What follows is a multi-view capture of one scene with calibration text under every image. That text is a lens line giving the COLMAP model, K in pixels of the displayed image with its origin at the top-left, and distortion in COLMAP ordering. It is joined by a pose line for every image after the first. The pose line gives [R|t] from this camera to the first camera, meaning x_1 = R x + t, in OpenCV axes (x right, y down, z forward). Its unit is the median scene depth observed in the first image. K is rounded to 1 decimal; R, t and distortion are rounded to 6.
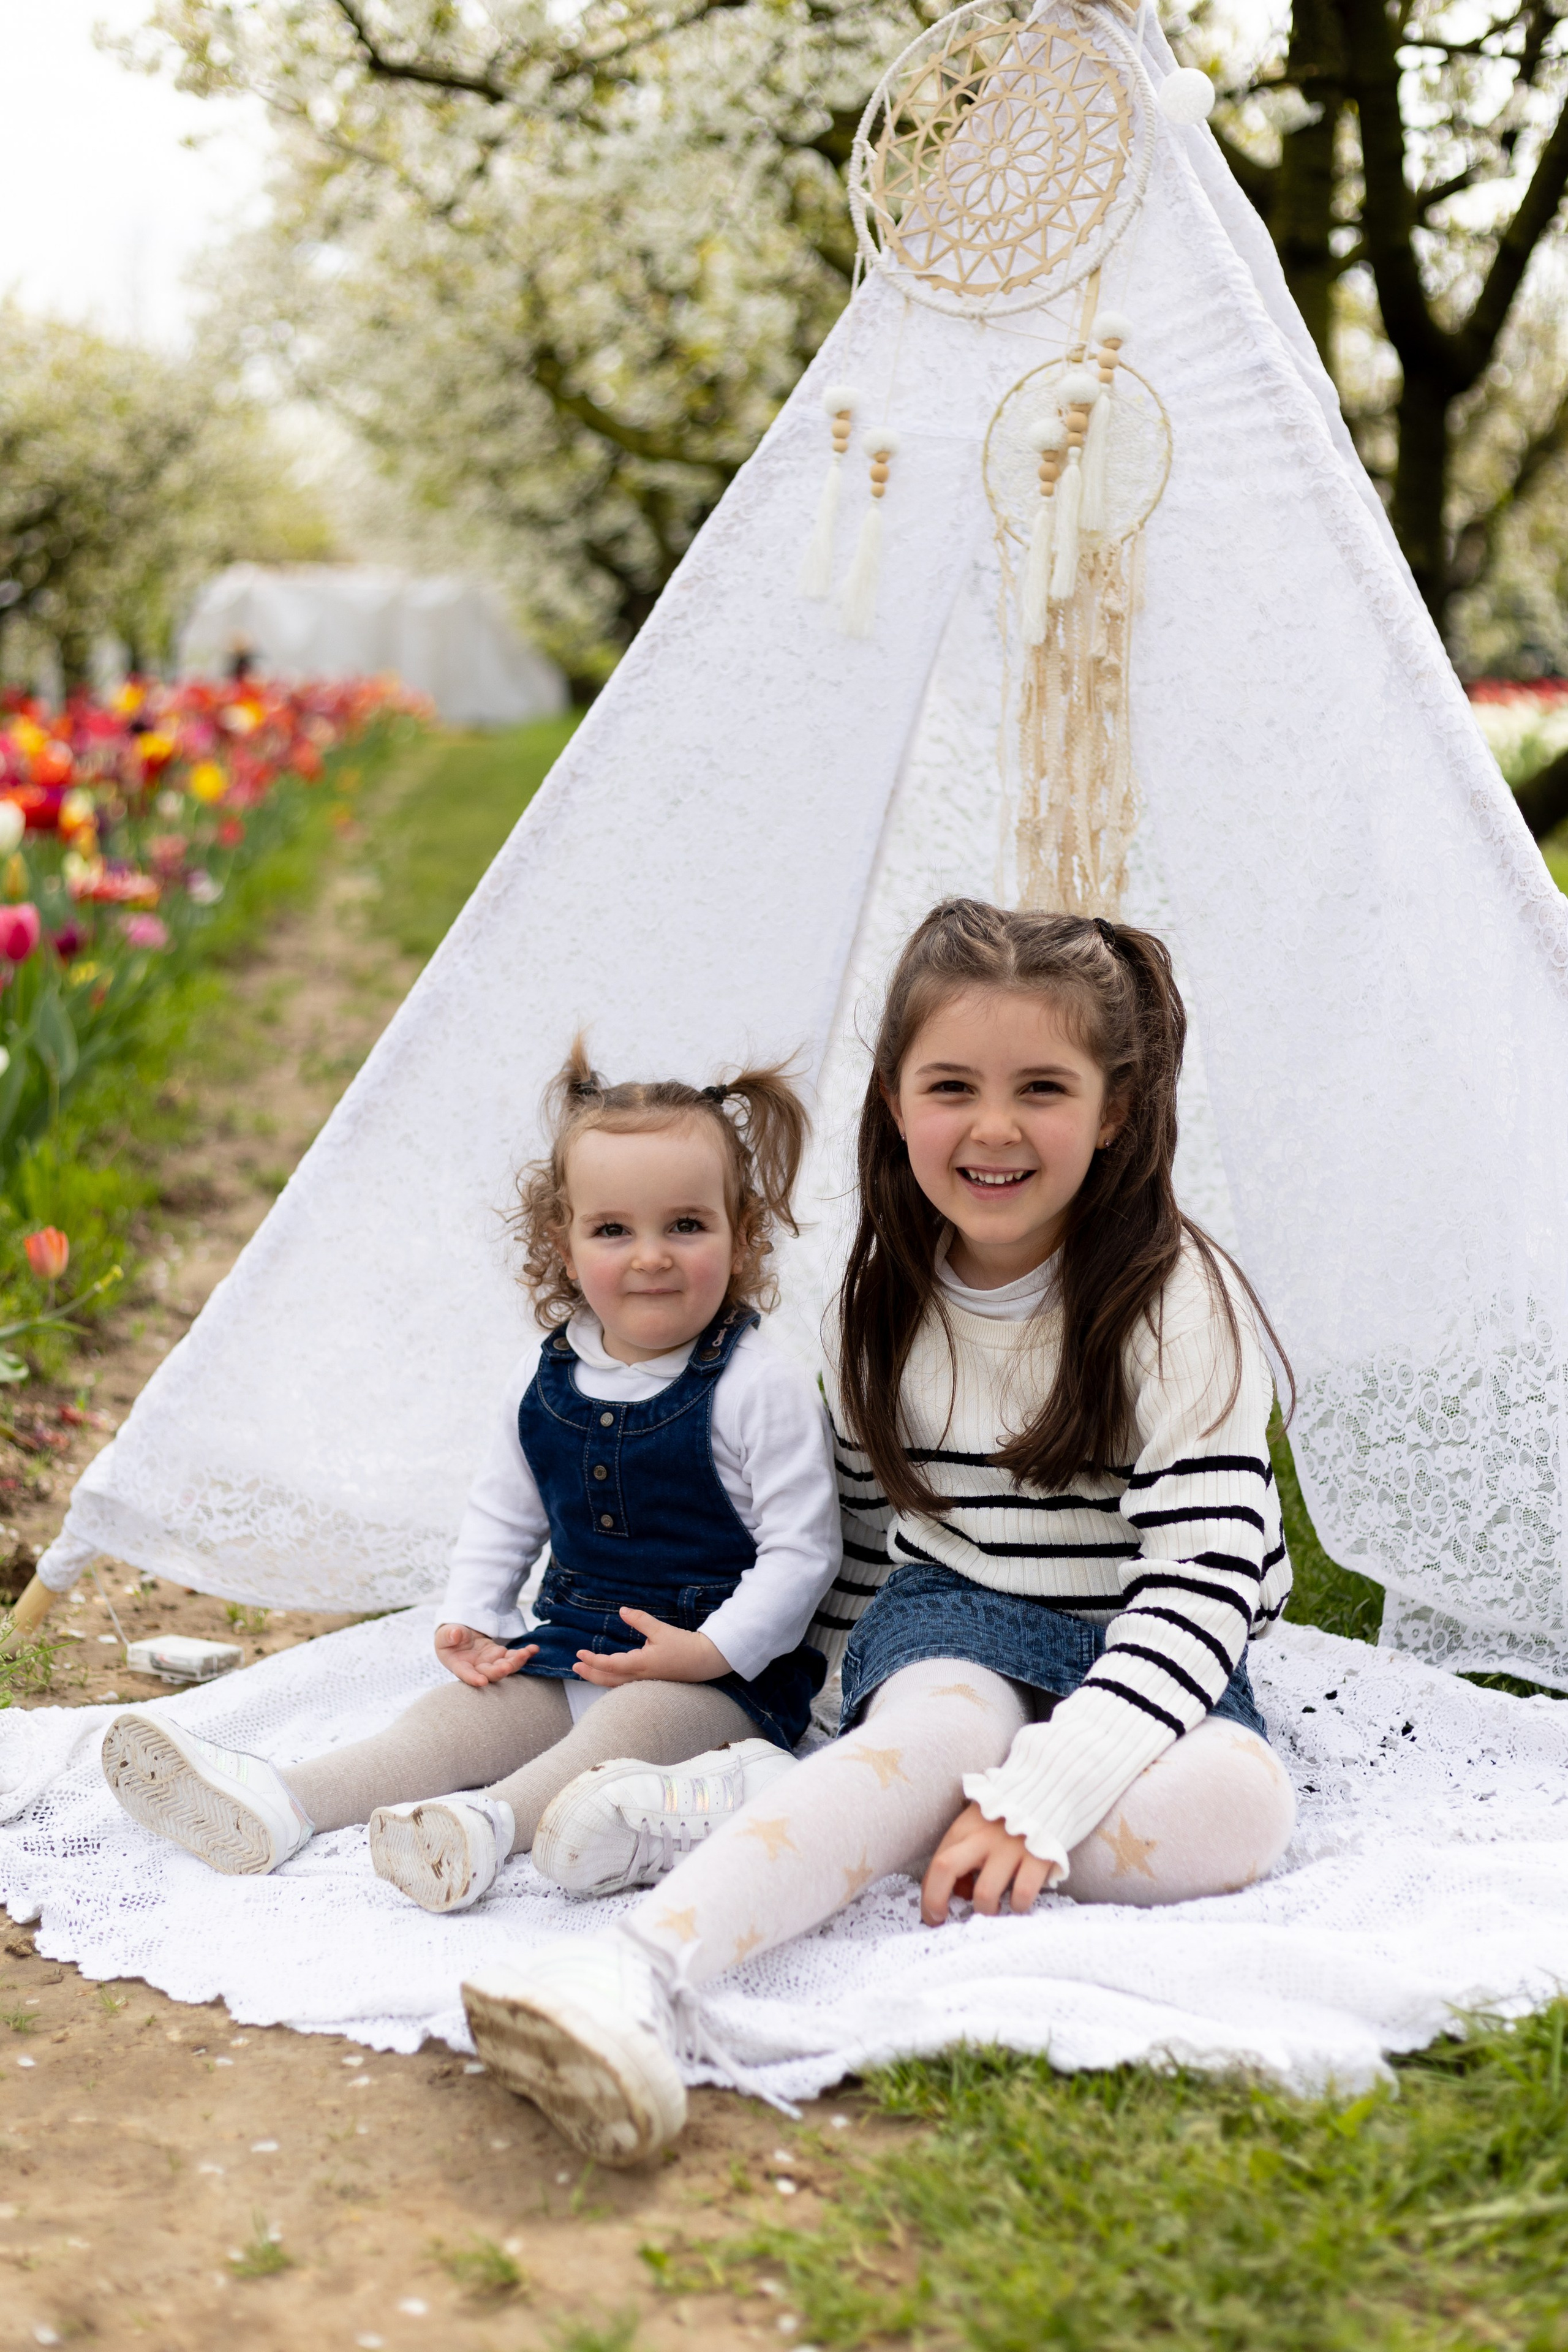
lens RADIAL K [[3671.5, 0, 817.1], [0, 3671.5, 1177.8], [0, 0, 1]] dist [-0.013124, 0.075619]
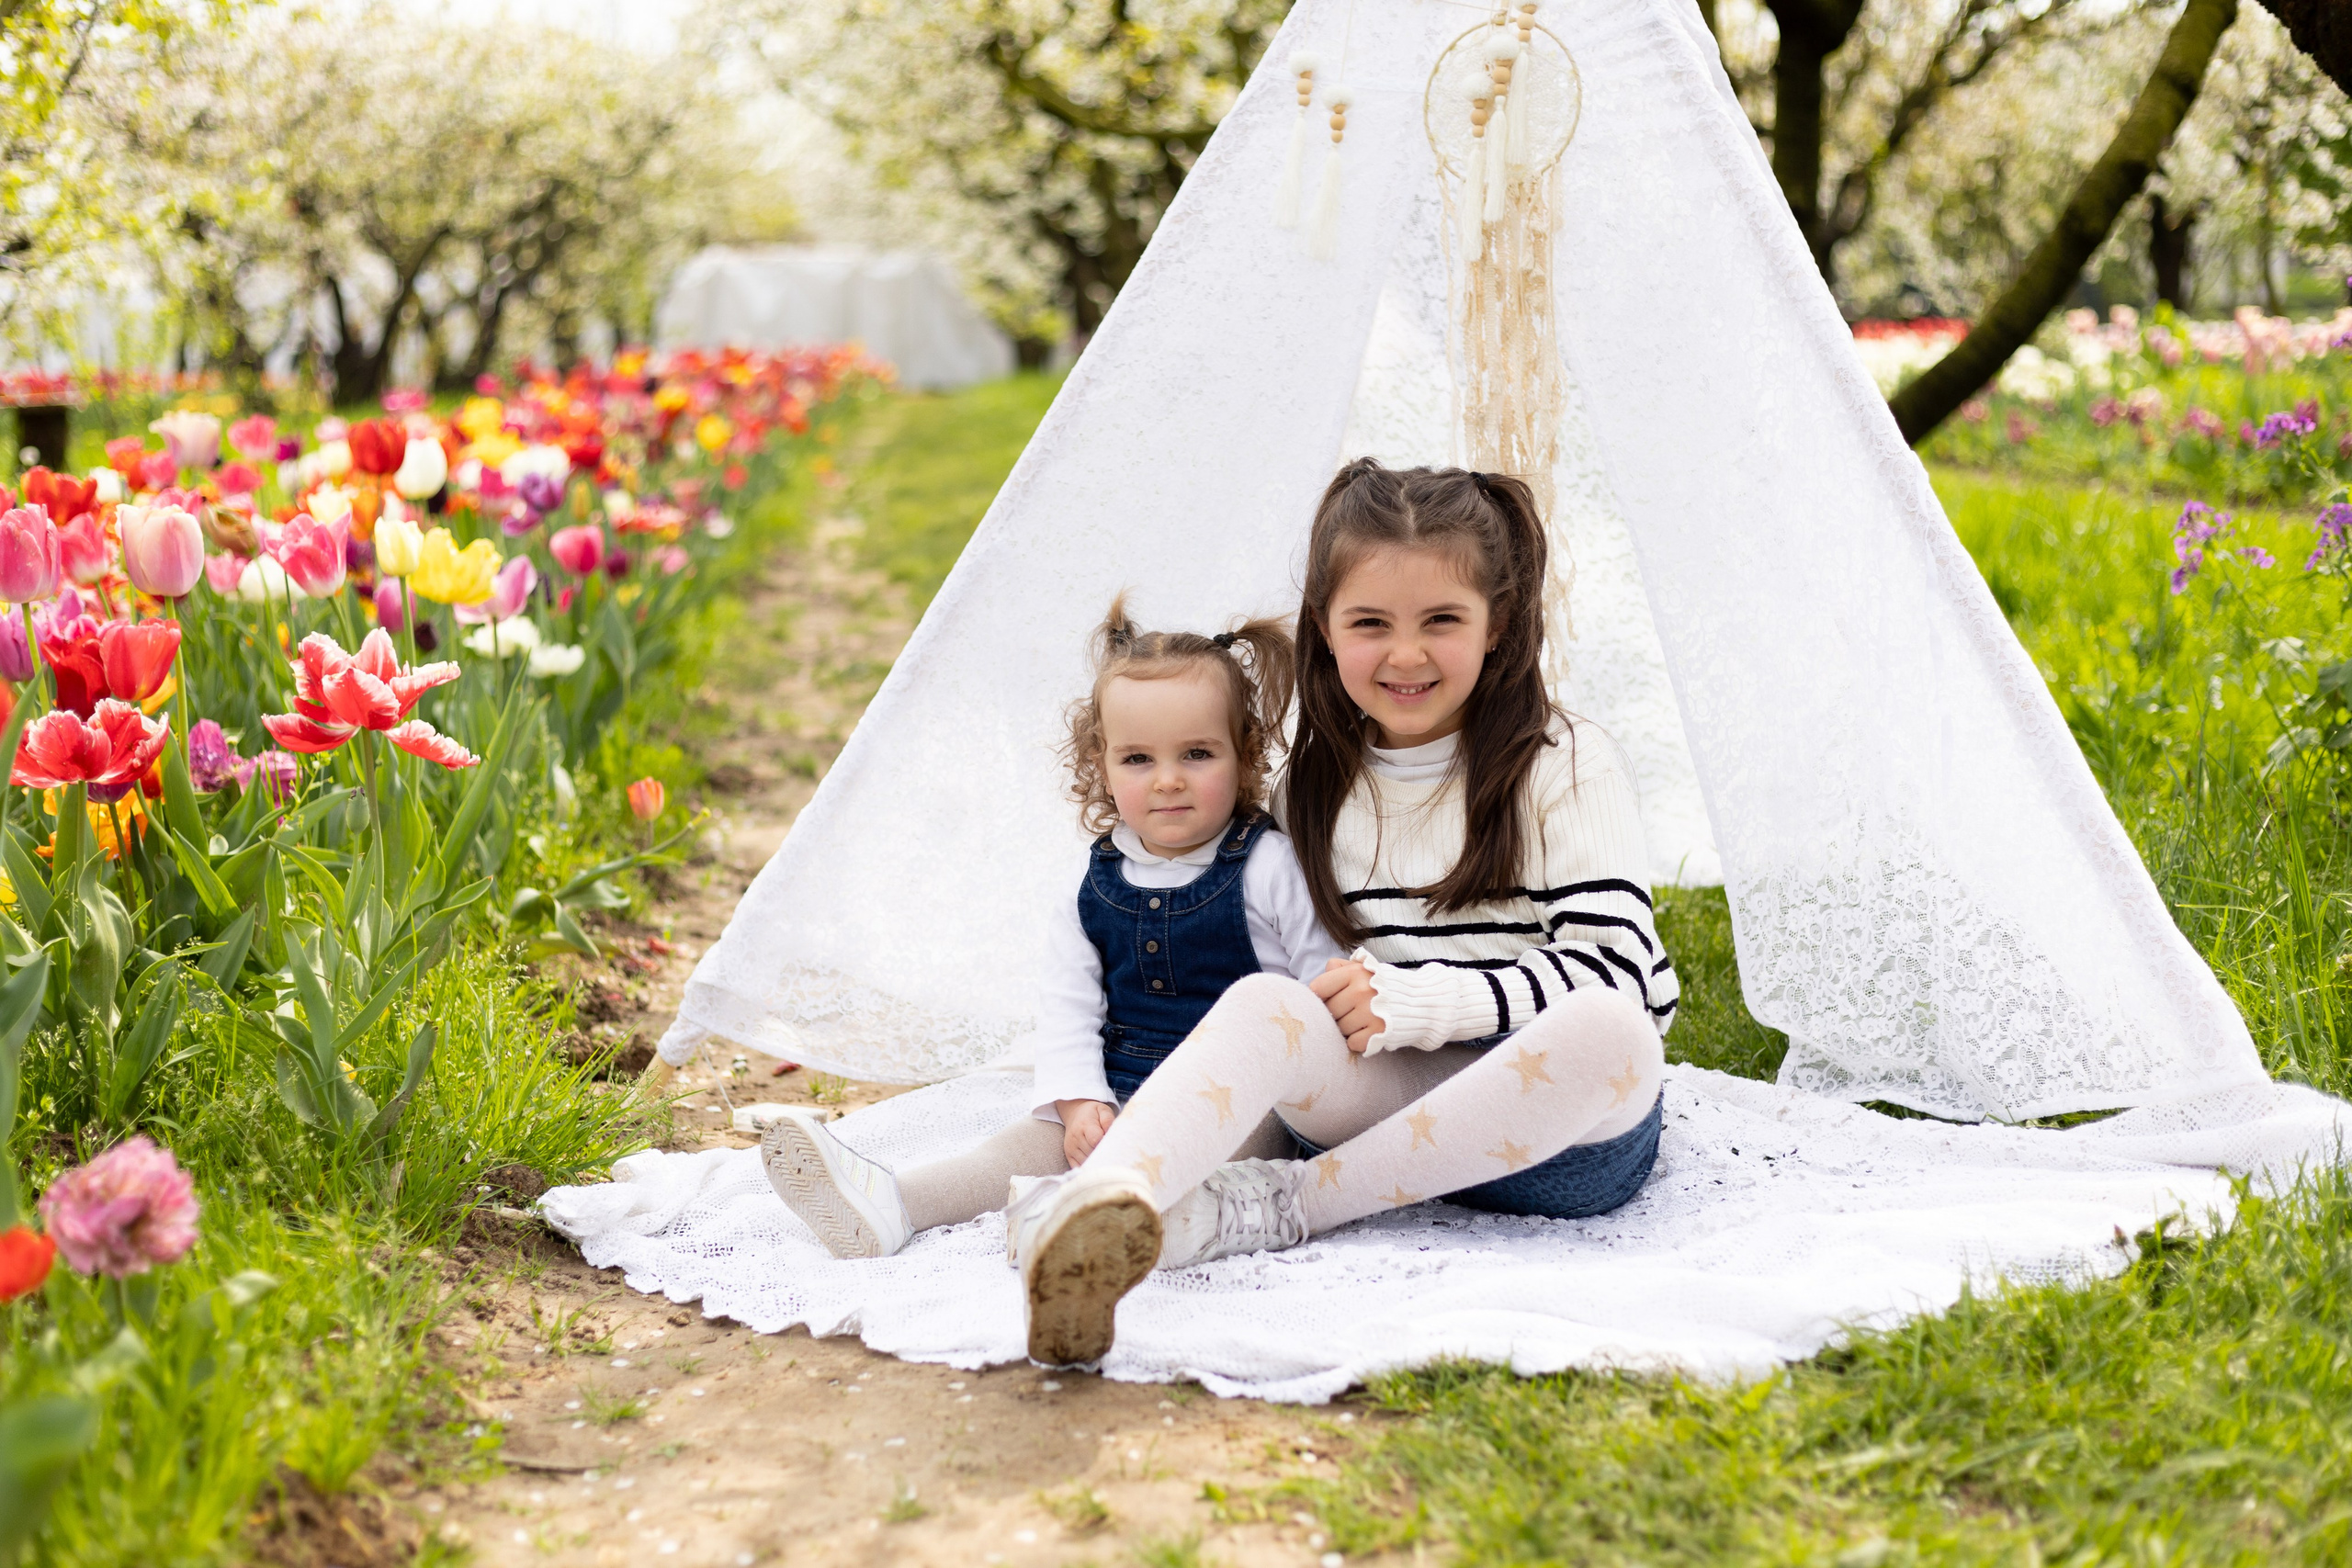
lens RADIAL K [[3424.5, 0, 1130.0], [0, 3424.5, 812.0], [0, 0, 1]] dist [-0.002522, 0.013953]
pose [[0.999145, -0.020863, -0.035685, -0.015786], [0.020900, 0.999781, 0.000673, 0.033003], [0.035664, -0.001418, 0.999363, -0.129174]]
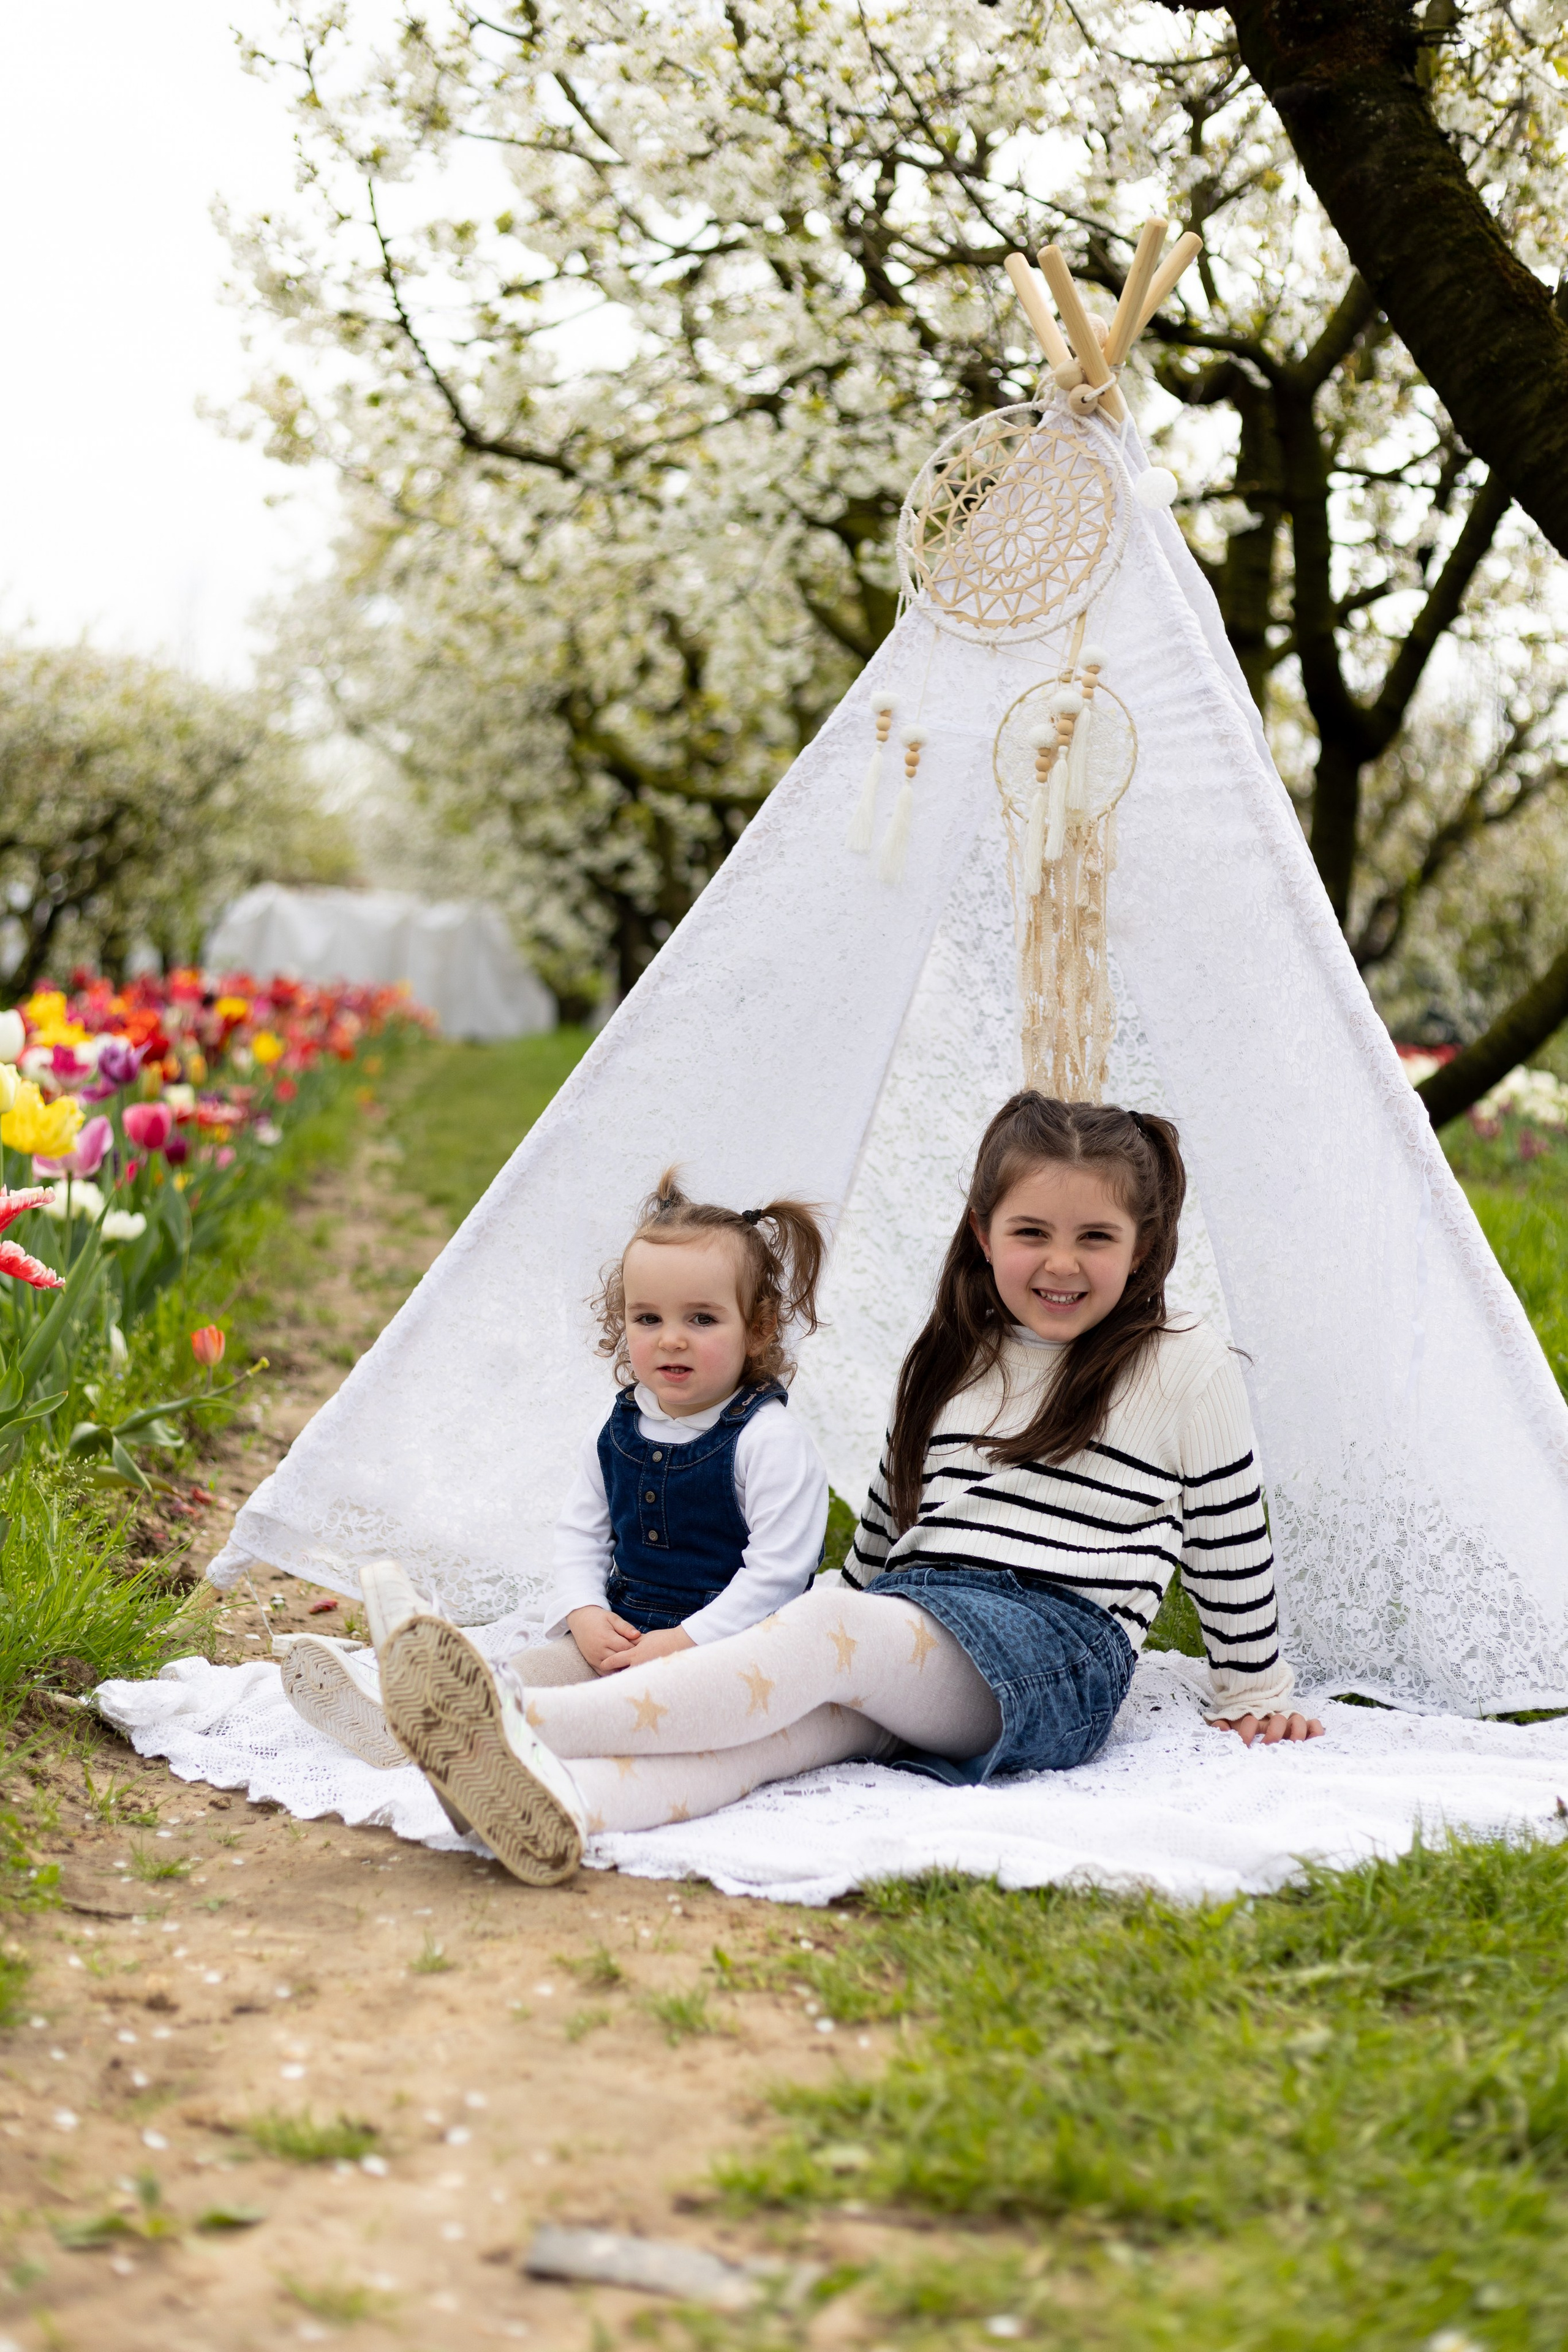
lens RADIAL K [[3422.5, 0, 776.4], [0, 3422.5, 1192.3], [0, 0, 1]] dist [-0.003570, 0.018929]
pose [[0.998625, 0.052381, 0.001852, -0.025137], [-0.052030, 0.994963, -0.085684, 0.070813], [-0.006331, 0.085470, 0.996321, -0.207433]]
